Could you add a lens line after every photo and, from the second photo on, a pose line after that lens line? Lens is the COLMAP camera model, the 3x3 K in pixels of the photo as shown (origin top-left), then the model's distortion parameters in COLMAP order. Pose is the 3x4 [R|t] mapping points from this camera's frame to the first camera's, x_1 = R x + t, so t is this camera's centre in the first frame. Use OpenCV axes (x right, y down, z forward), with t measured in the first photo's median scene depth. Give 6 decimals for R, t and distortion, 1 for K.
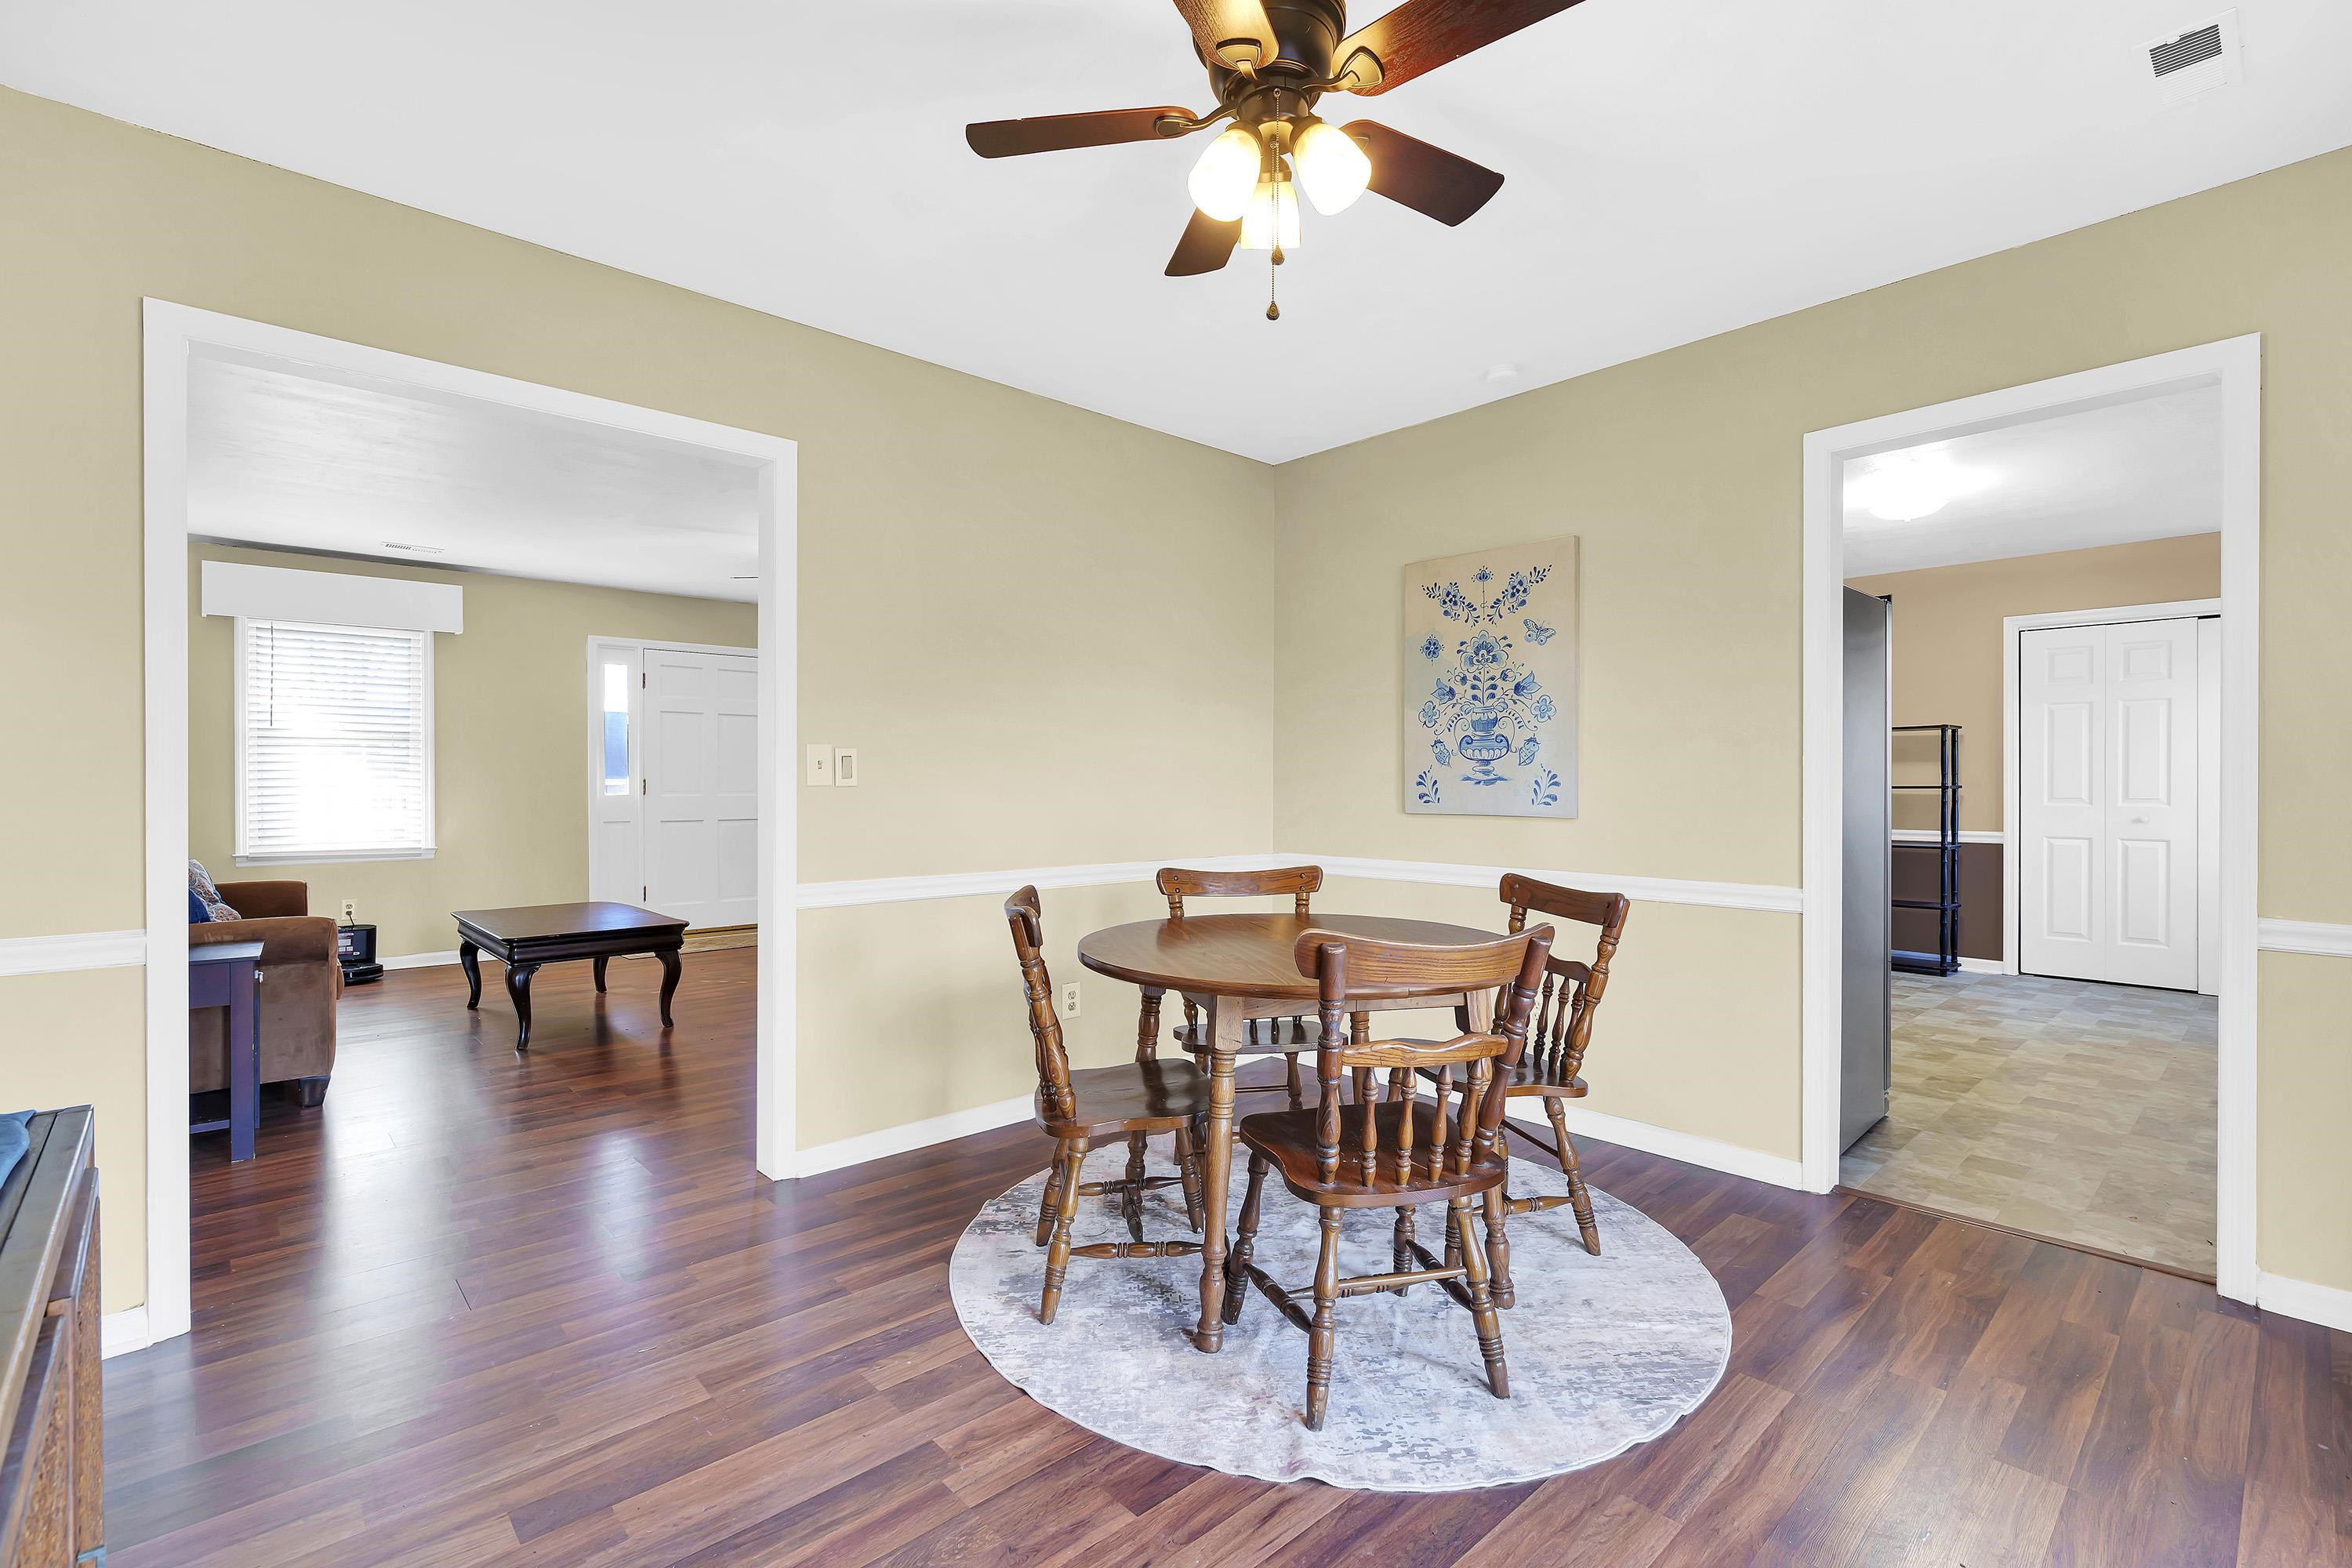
lens RADIAL K [[1047.2, 0, 1161.6], [0, 1047.2, 785.0], [0, 0, 1]] dist [-0.001705, -0.000048]
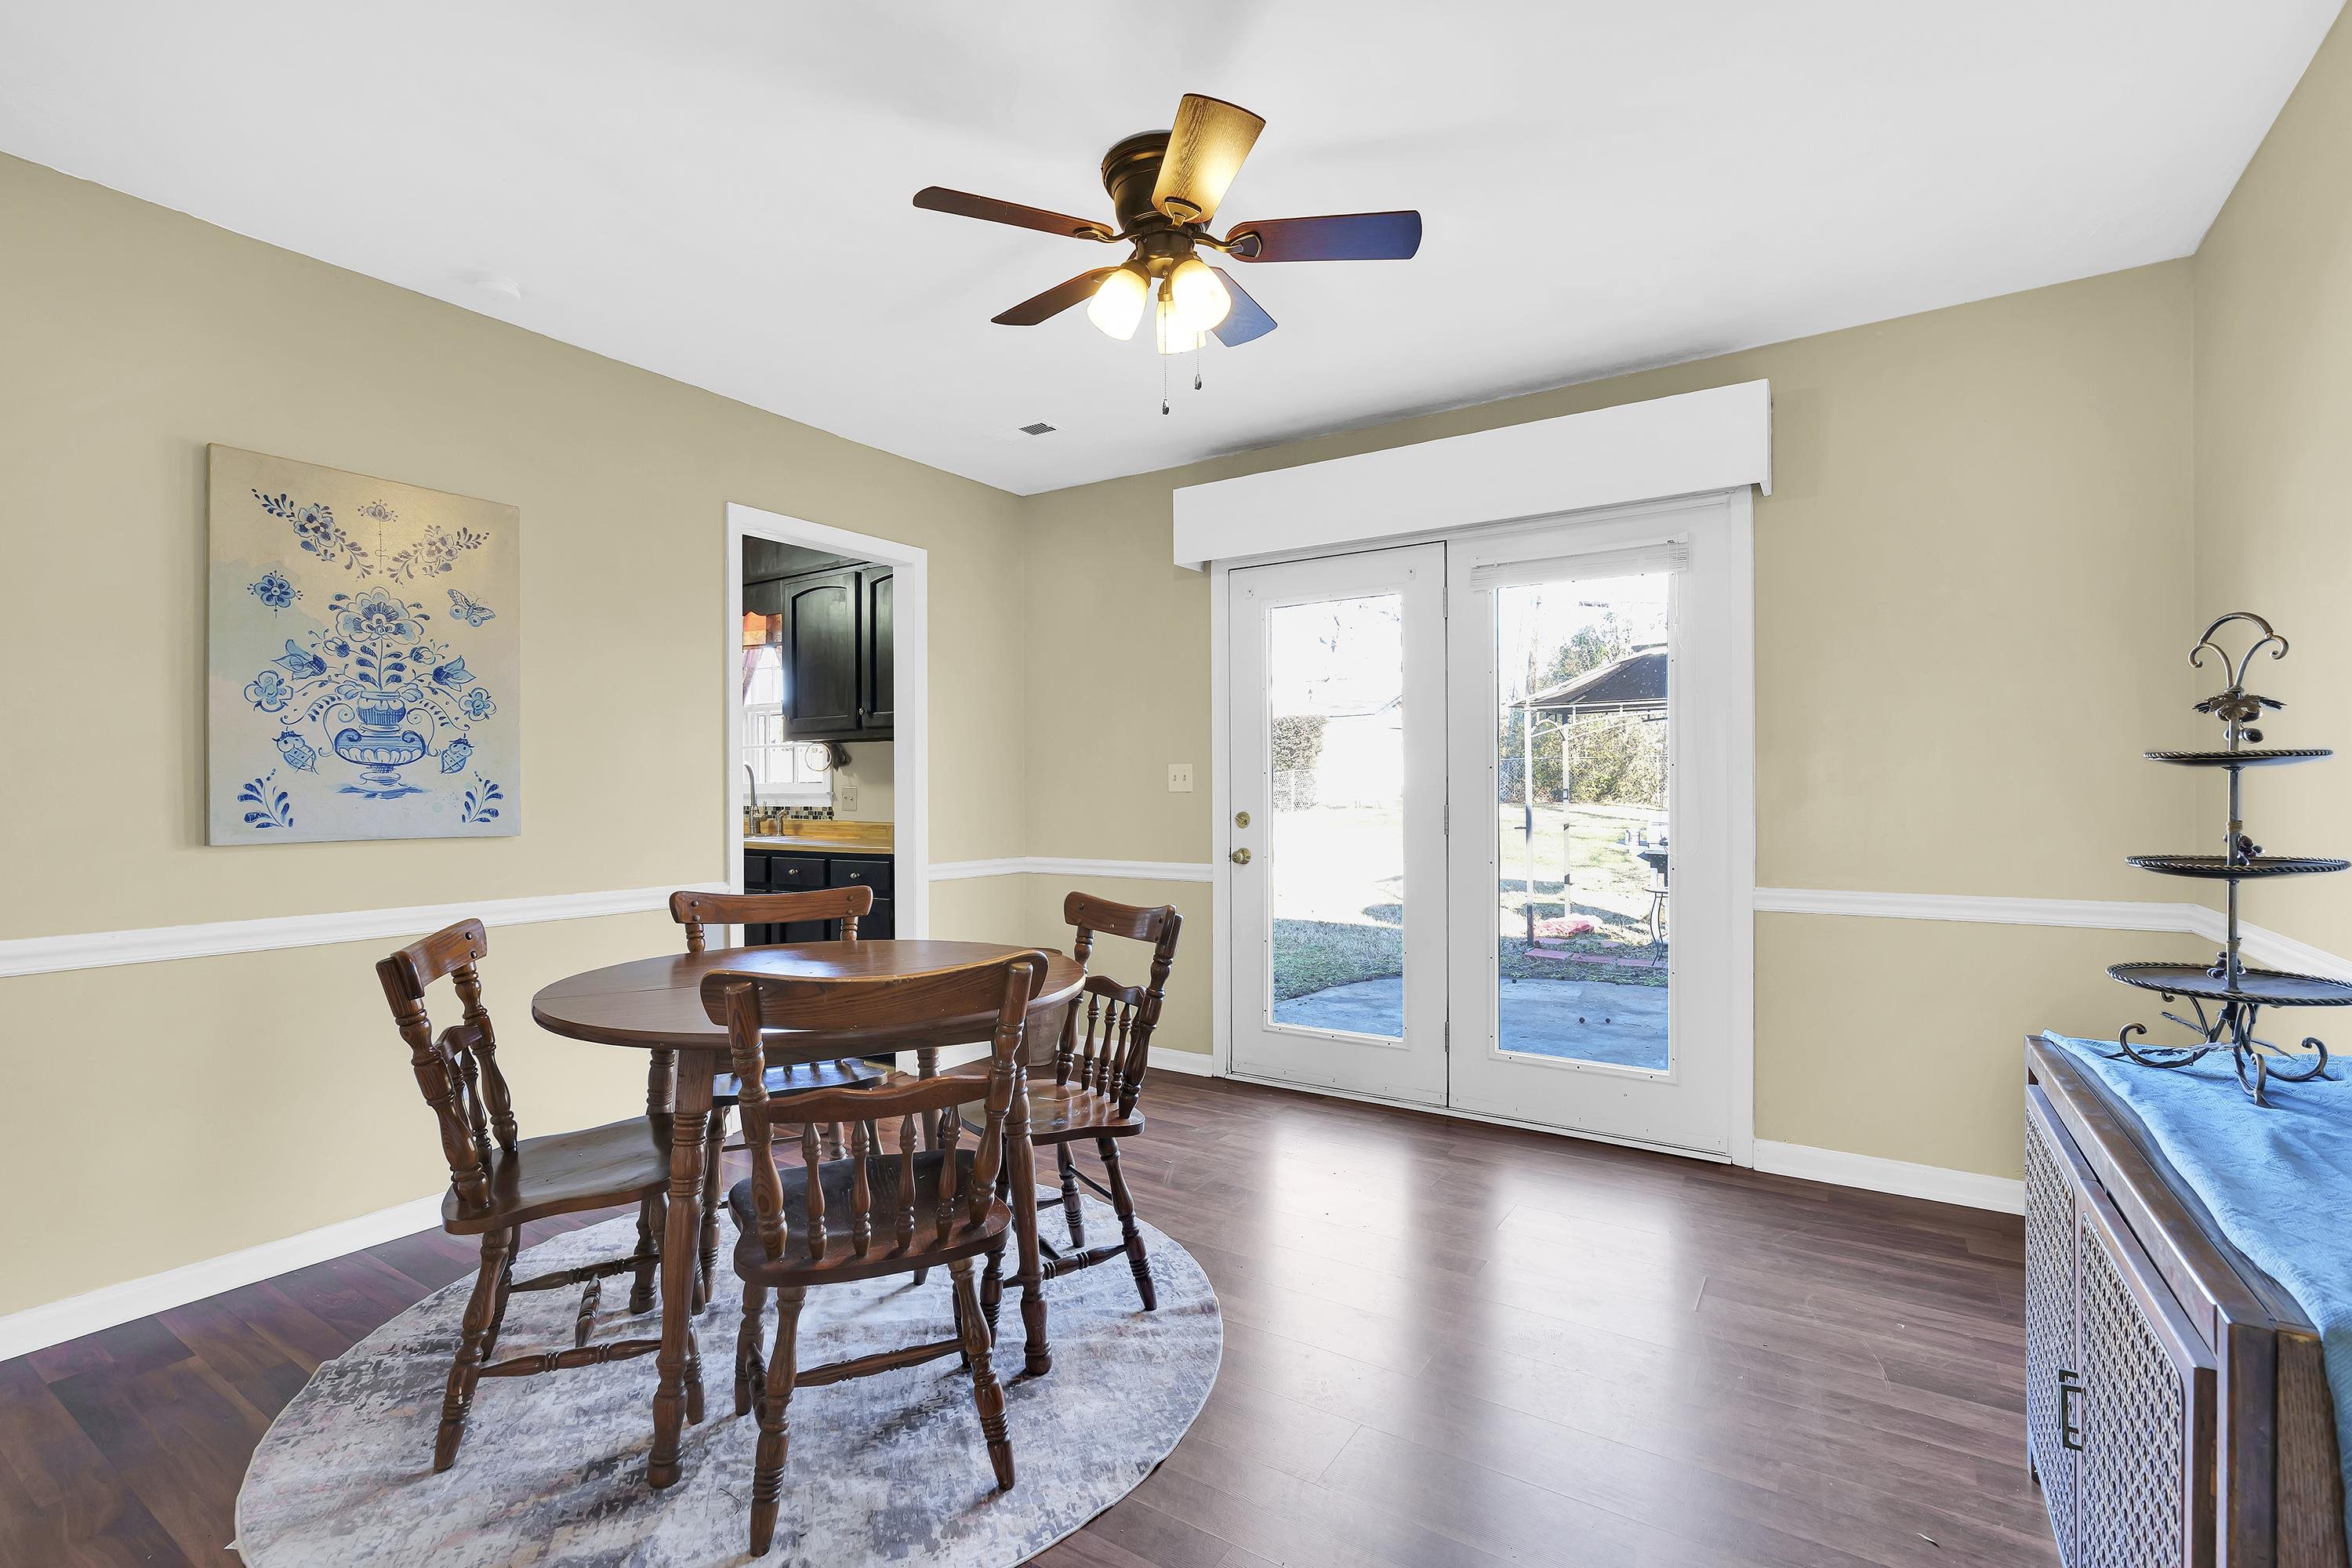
lens RADIAL K [[1047.2, 0, 1186.3], [0, 1047.2, 781.5], [0, 0, 1]] dist [-0.001705, -0.000048]
pose [[-0.254968, 0.012364, 0.966871, -0.543090], [0.011883, 0.999883, -0.009653, 0.001800], [-0.966877, 0.009029, -0.255085, 0.644365]]
